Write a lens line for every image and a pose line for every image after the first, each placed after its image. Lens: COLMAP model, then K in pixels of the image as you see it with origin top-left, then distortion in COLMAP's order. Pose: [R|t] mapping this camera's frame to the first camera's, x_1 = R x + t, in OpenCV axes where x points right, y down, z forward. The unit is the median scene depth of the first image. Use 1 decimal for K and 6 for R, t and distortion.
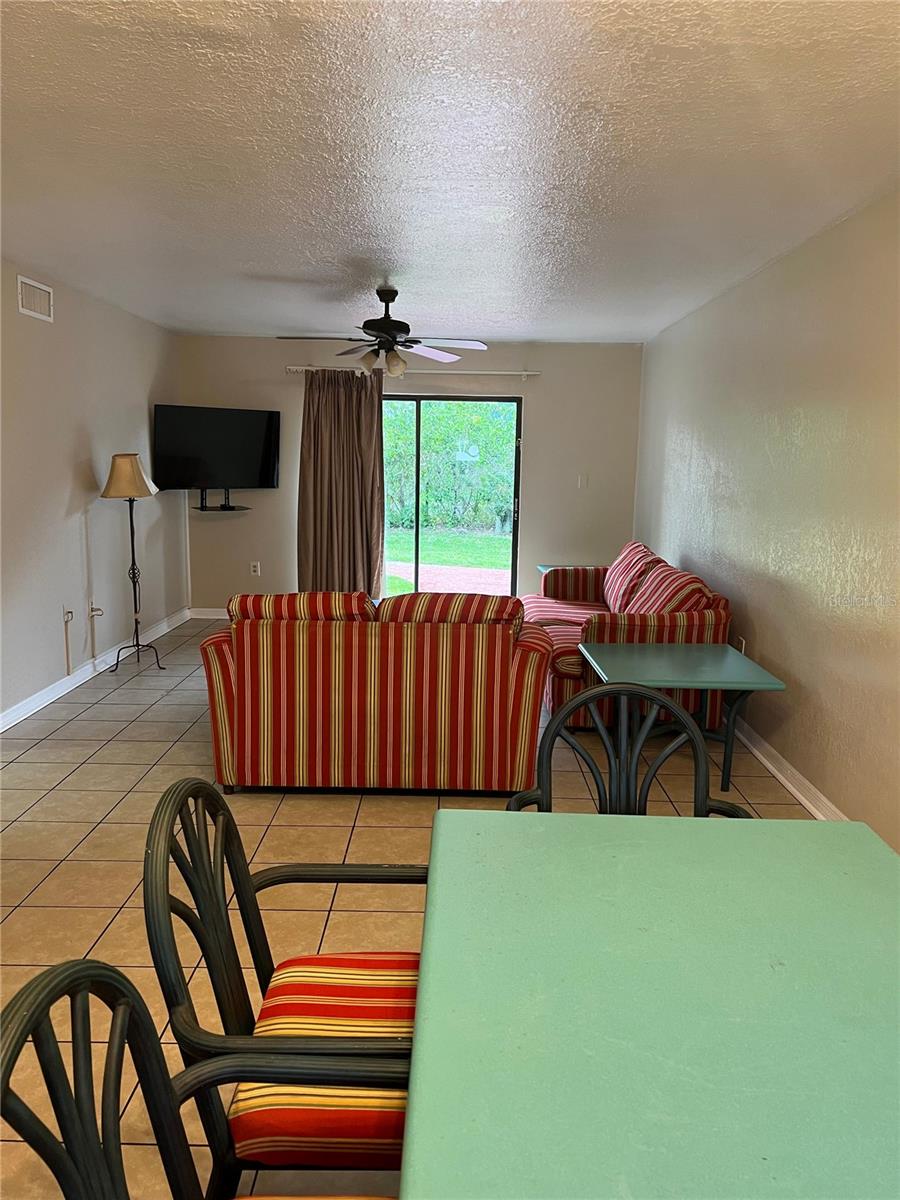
lens RADIAL K [[919.0, 0, 450.0], [0, 919.0, 600.0], [0, 0, 1]] dist [0.004419, 0.002027]
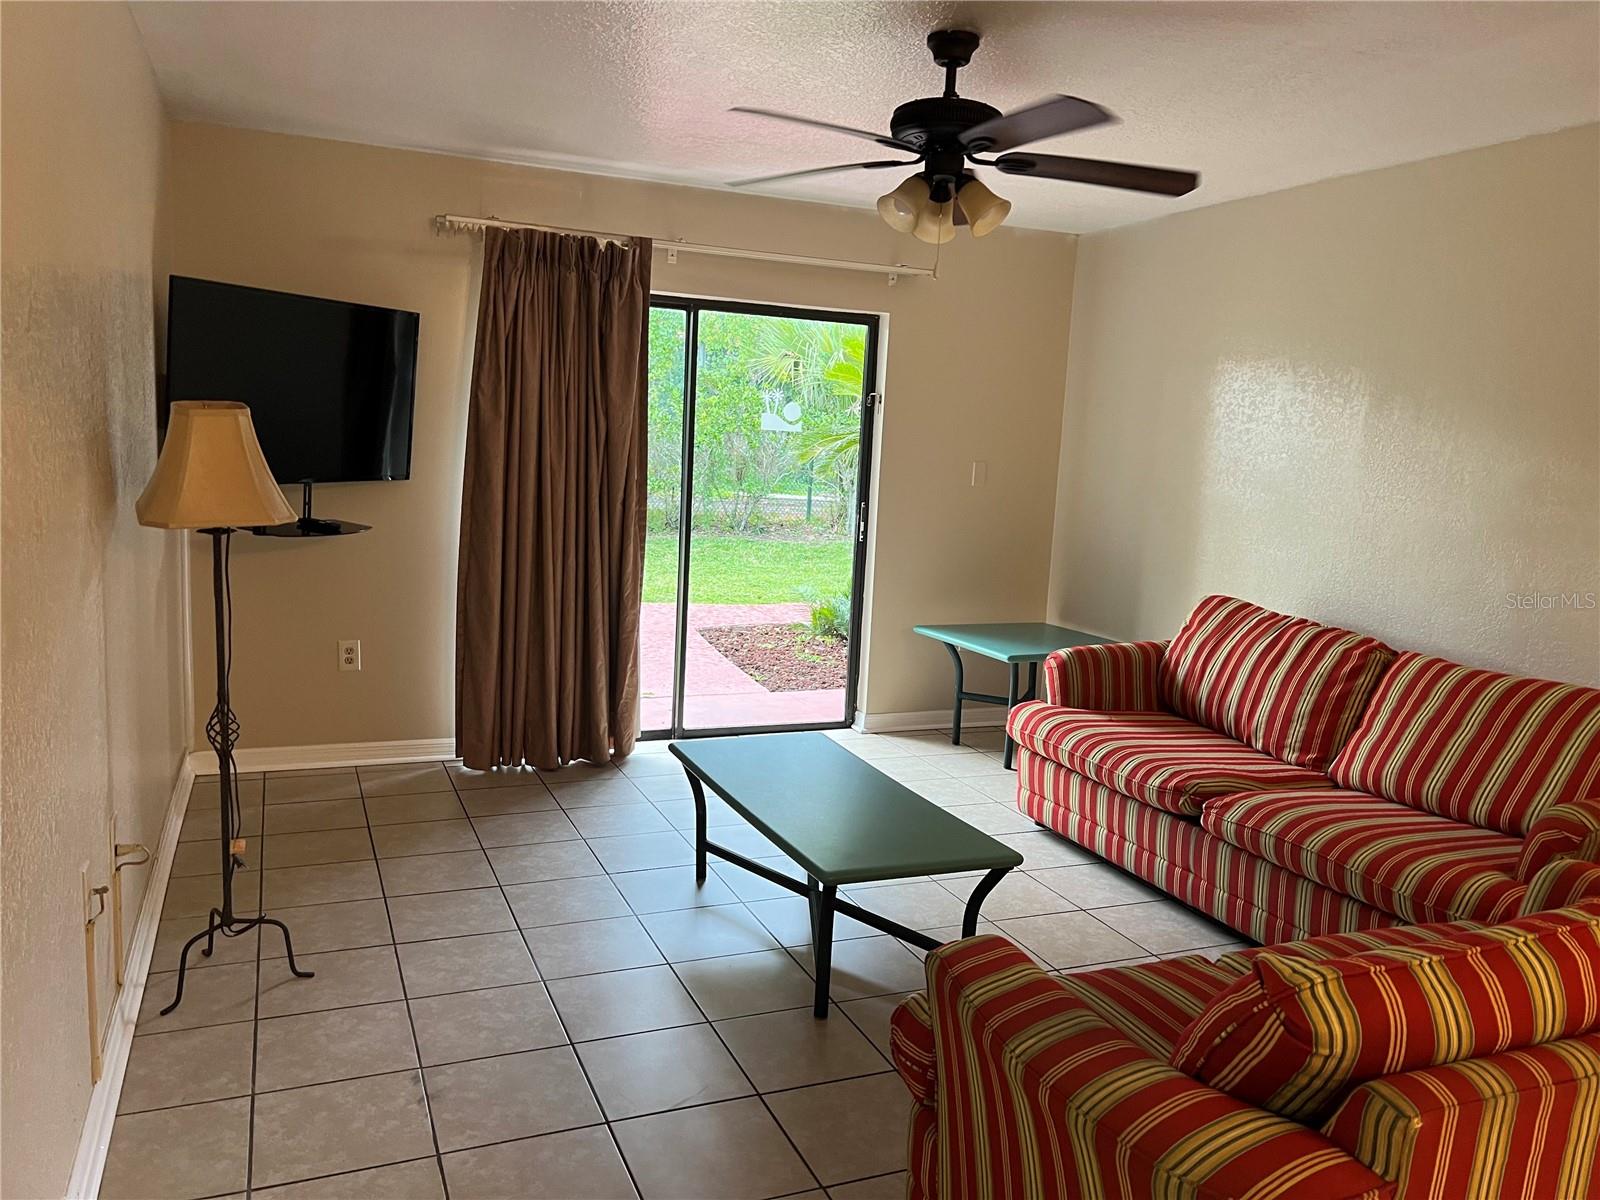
lens RADIAL K [[1225.4, 0, 800.0], [0, 1225.4, 600.0], [0, 0, 1]] dist [0.004419, 0.002027]
pose [[0.918437, -0.028030, 0.394573, -0.260425], [0.028808, 0.999577, 0.003954, -0.060697], [-0.394517, 0.007736, 0.918856, 0.373084]]
